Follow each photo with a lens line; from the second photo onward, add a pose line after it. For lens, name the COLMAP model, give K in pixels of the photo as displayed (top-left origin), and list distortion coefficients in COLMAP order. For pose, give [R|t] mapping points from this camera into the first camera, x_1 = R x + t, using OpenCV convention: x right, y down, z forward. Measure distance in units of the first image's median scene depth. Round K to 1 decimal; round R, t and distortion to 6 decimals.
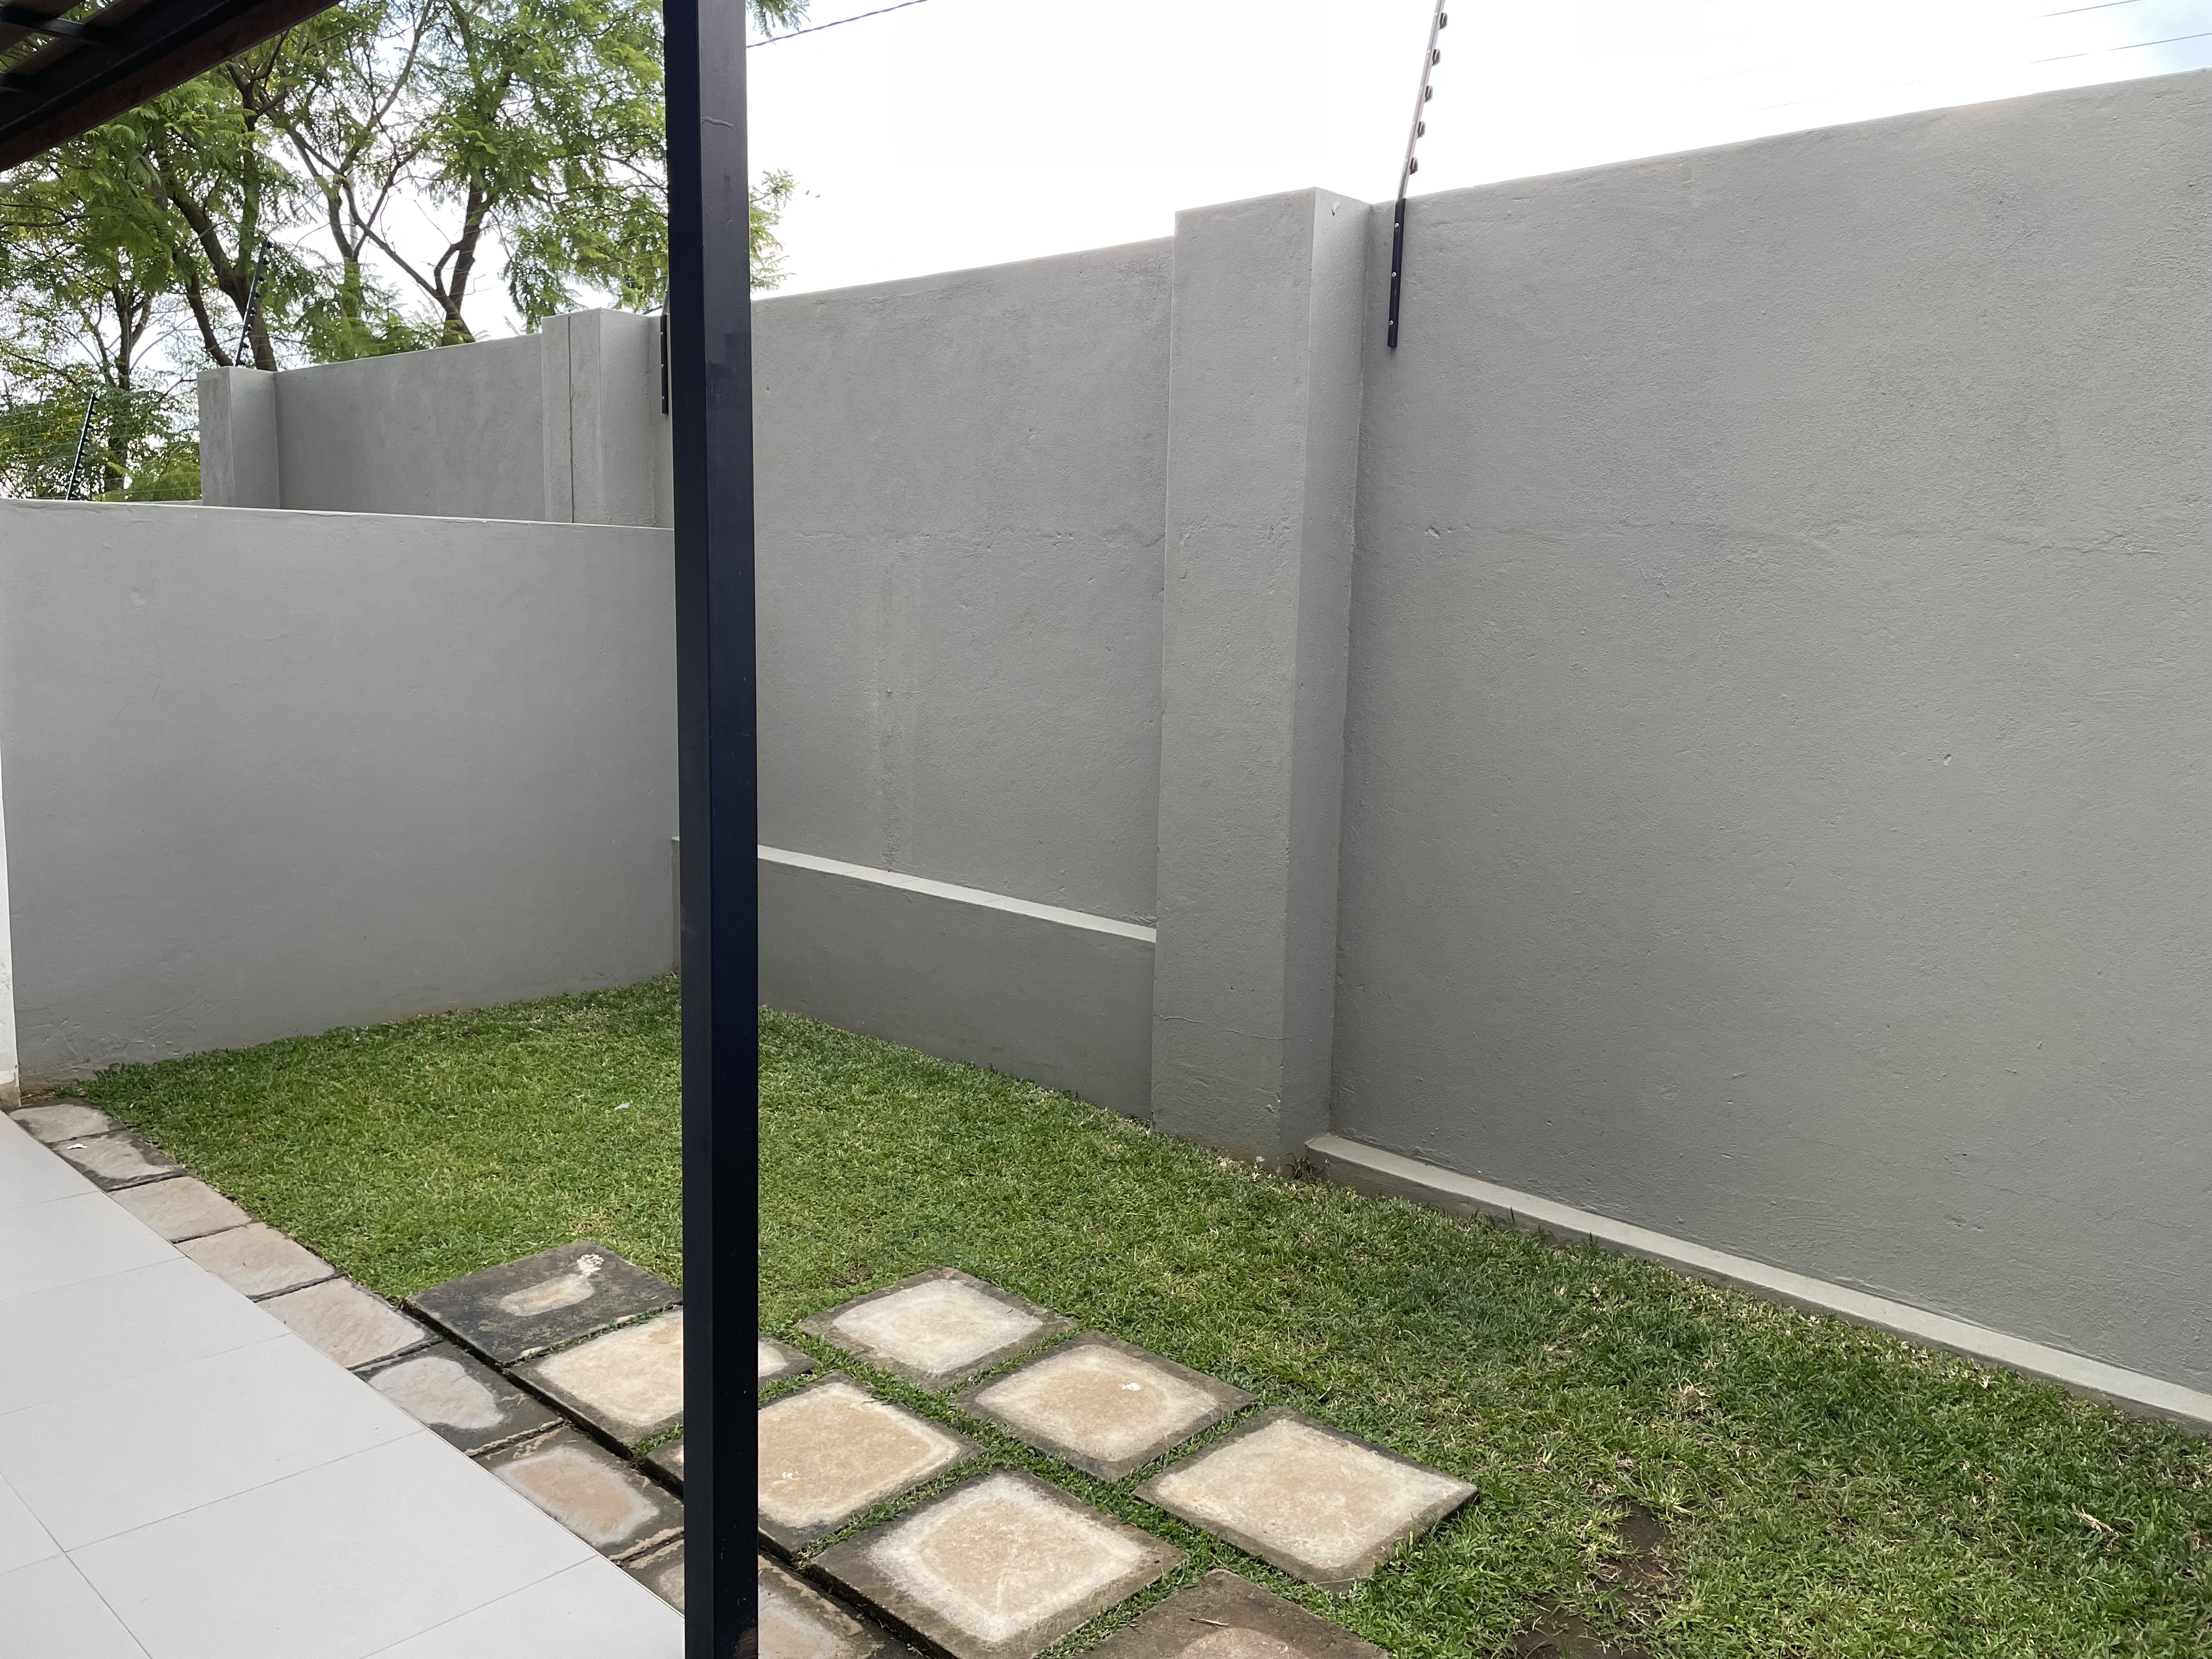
lens RADIAL K [[1668.3, 0, 1112.3], [0, 1668.3, 812.2], [0, 0, 1]] dist [0.089278, -0.124186]
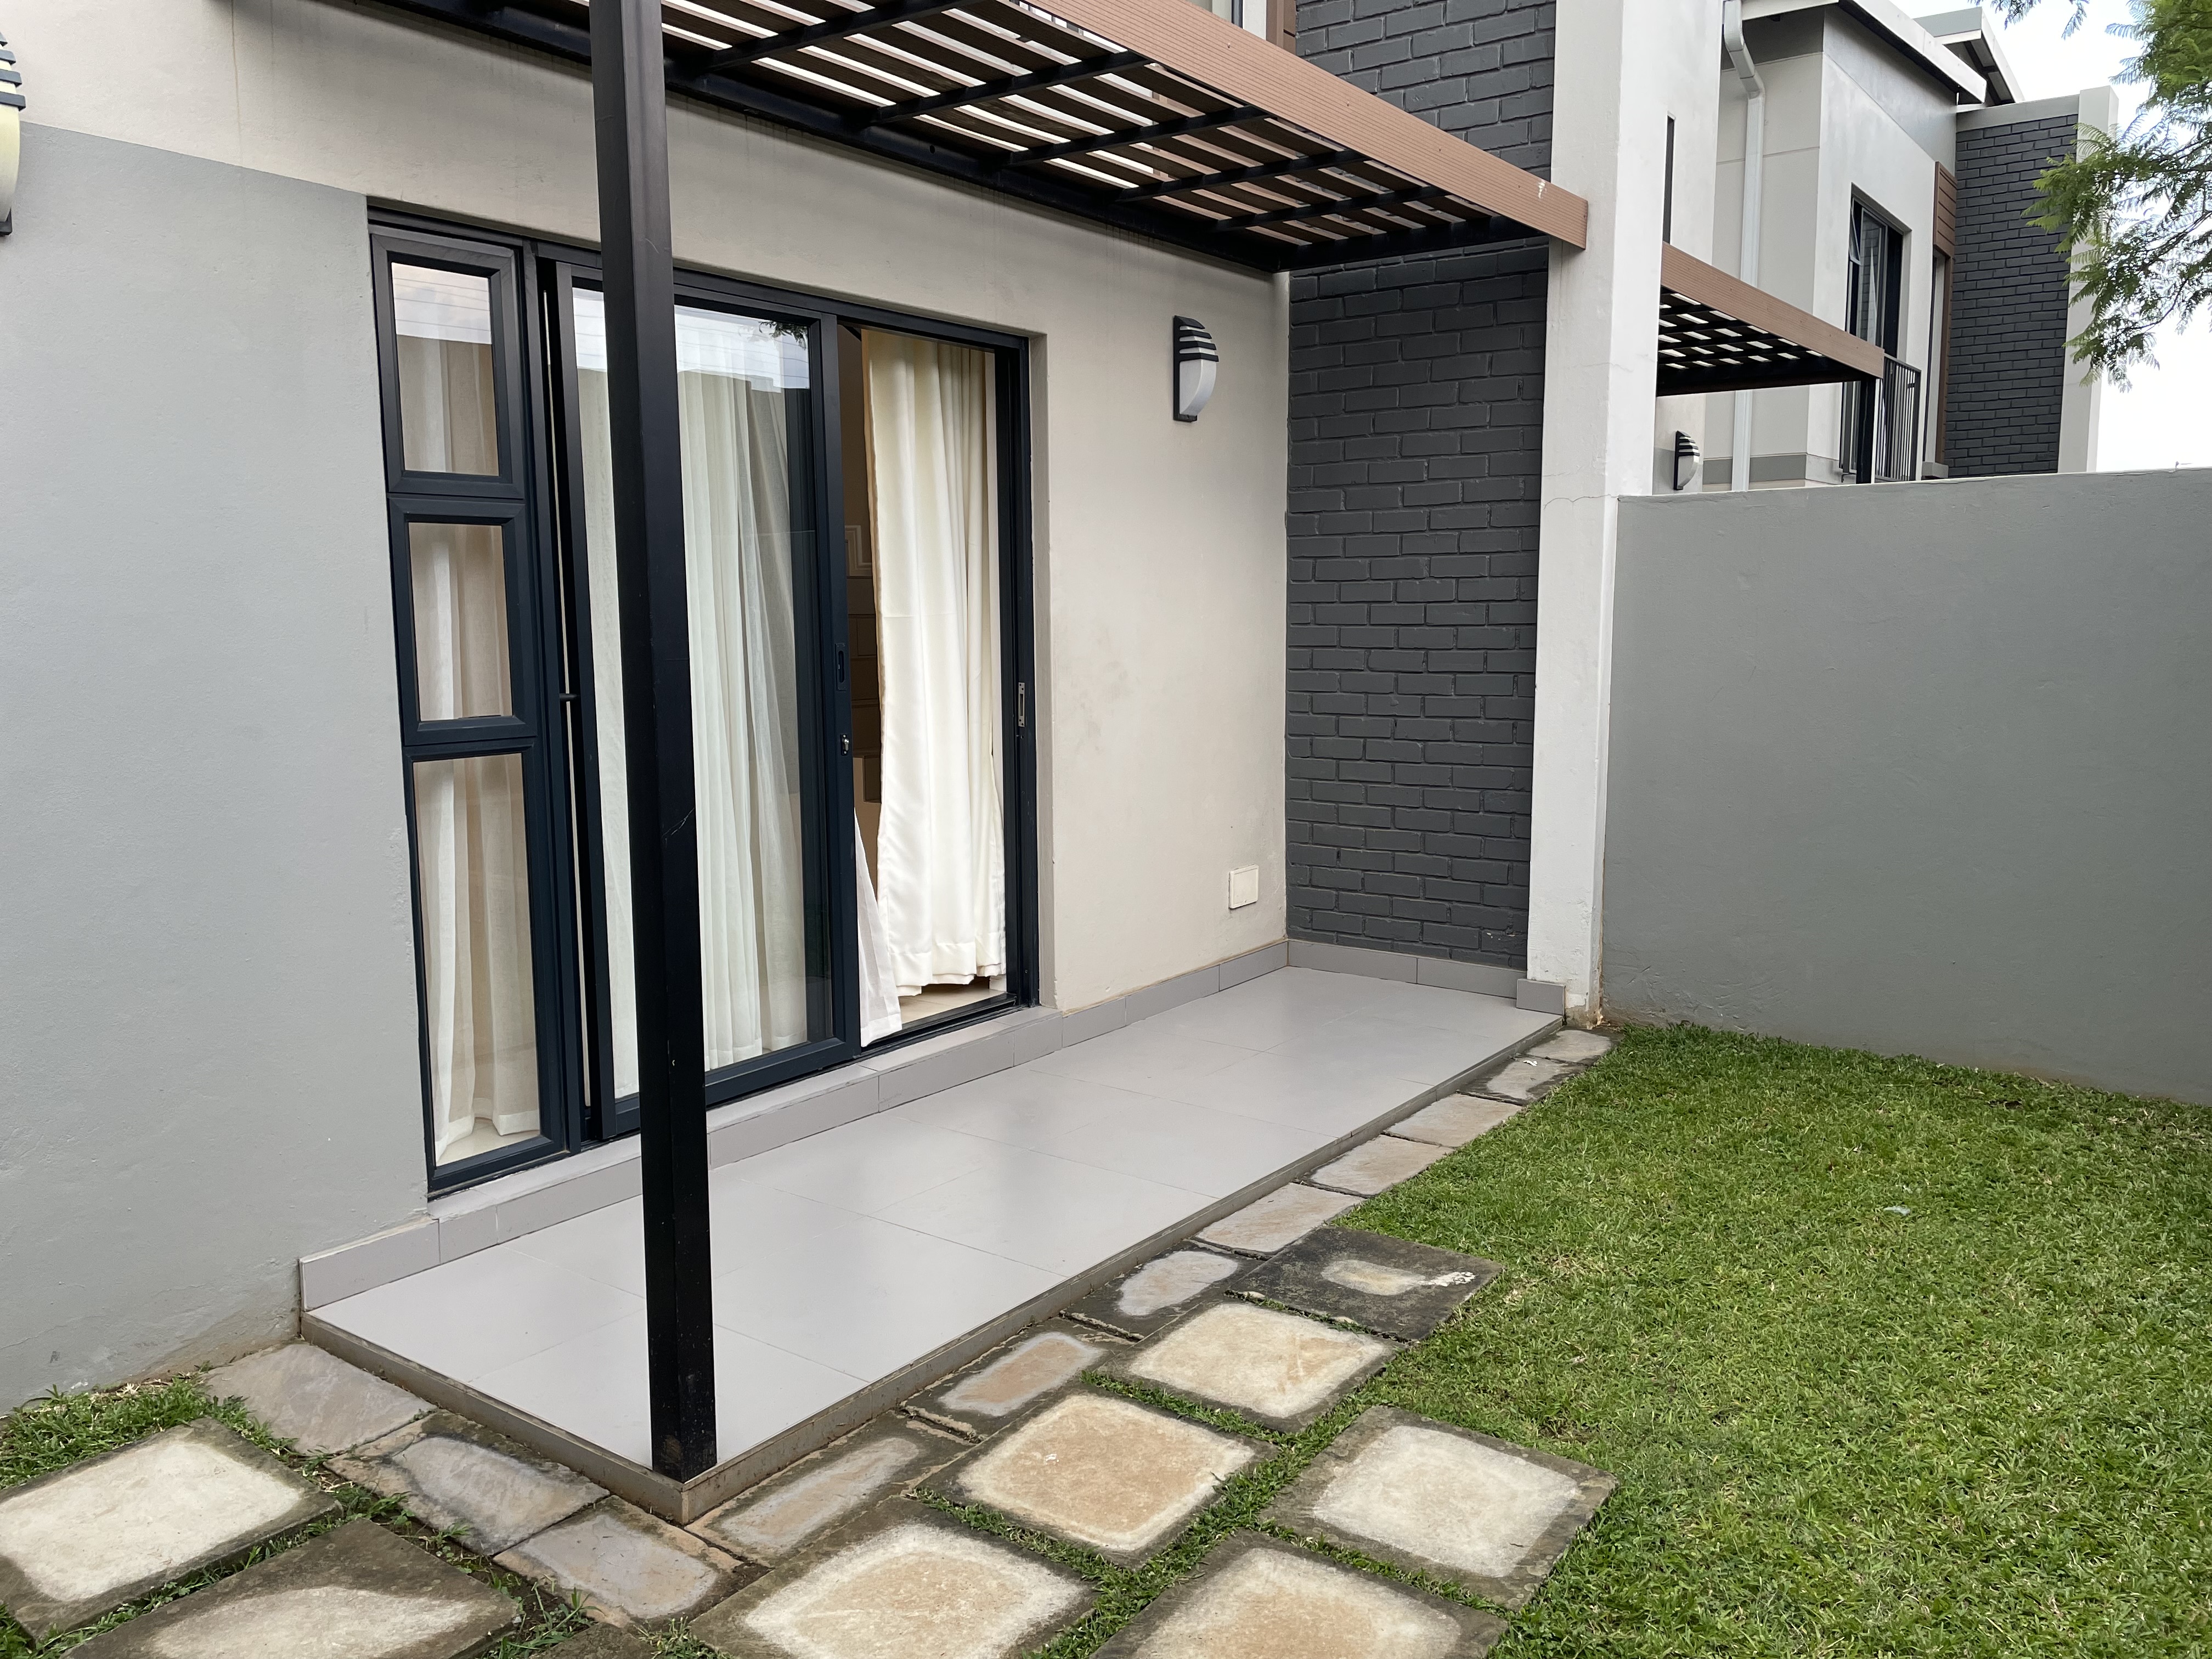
lens RADIAL K [[1668.3, 0, 1112.3], [0, 1668.3, 812.2], [0, 0, 1]] dist [0.089278, -0.124186]
pose [[0.116096, 0.102645, -0.987920, 0.568429], [-0.122414, 0.988541, 0.088325, -0.043362], [0.985666, 0.110681, 0.127330, 0.696788]]
